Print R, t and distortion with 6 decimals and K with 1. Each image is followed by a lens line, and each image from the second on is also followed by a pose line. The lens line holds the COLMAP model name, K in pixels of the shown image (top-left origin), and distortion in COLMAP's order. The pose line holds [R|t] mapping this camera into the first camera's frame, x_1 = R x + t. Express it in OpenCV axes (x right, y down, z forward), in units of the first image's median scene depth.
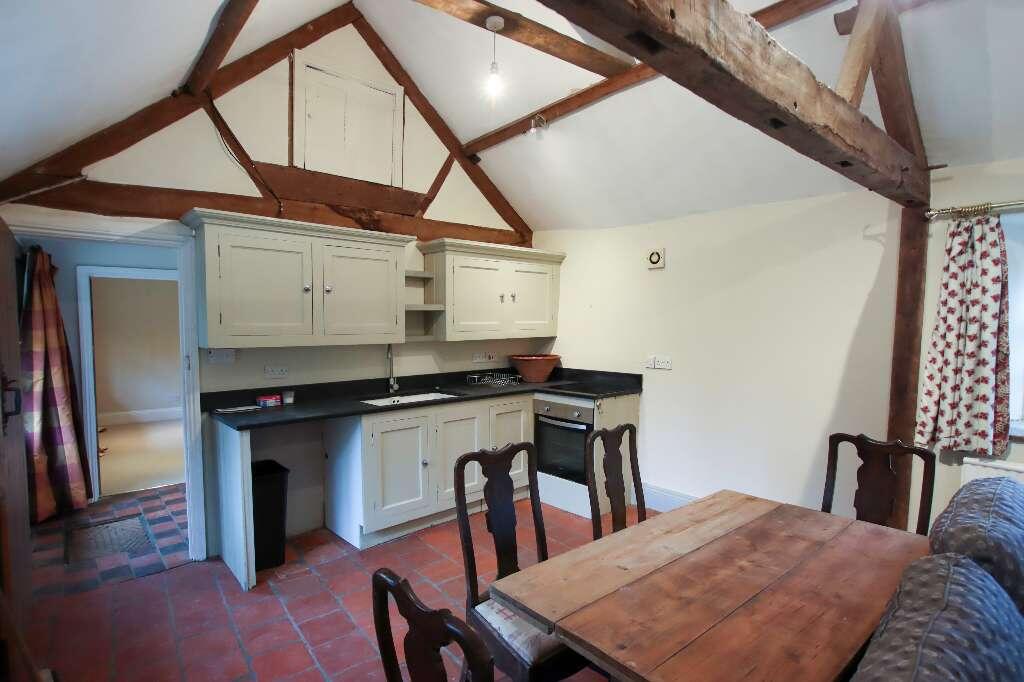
lens RADIAL K [[505.9, 0, 513.2], [0, 505.9, 351.3], [0, 0, 1]] dist [-0.018808, -0.001150]
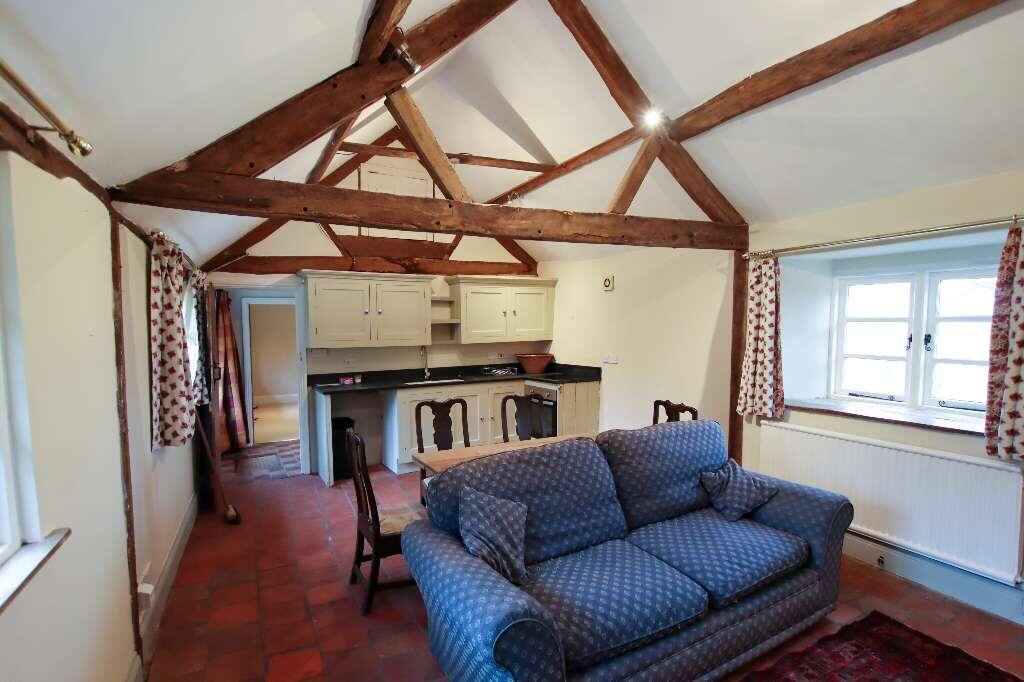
lens RADIAL K [[496.0, 0, 514.9], [0, 496.0, 352.2], [0, 0, 1]] dist [-0.013438, 0.000314]
pose [[0.978997, -0.000305, -0.203873, 0.436319], [-0.000713, 0.999988, -0.004921, 0.015620], [0.203872, 0.004963, 0.978985, -0.532169]]
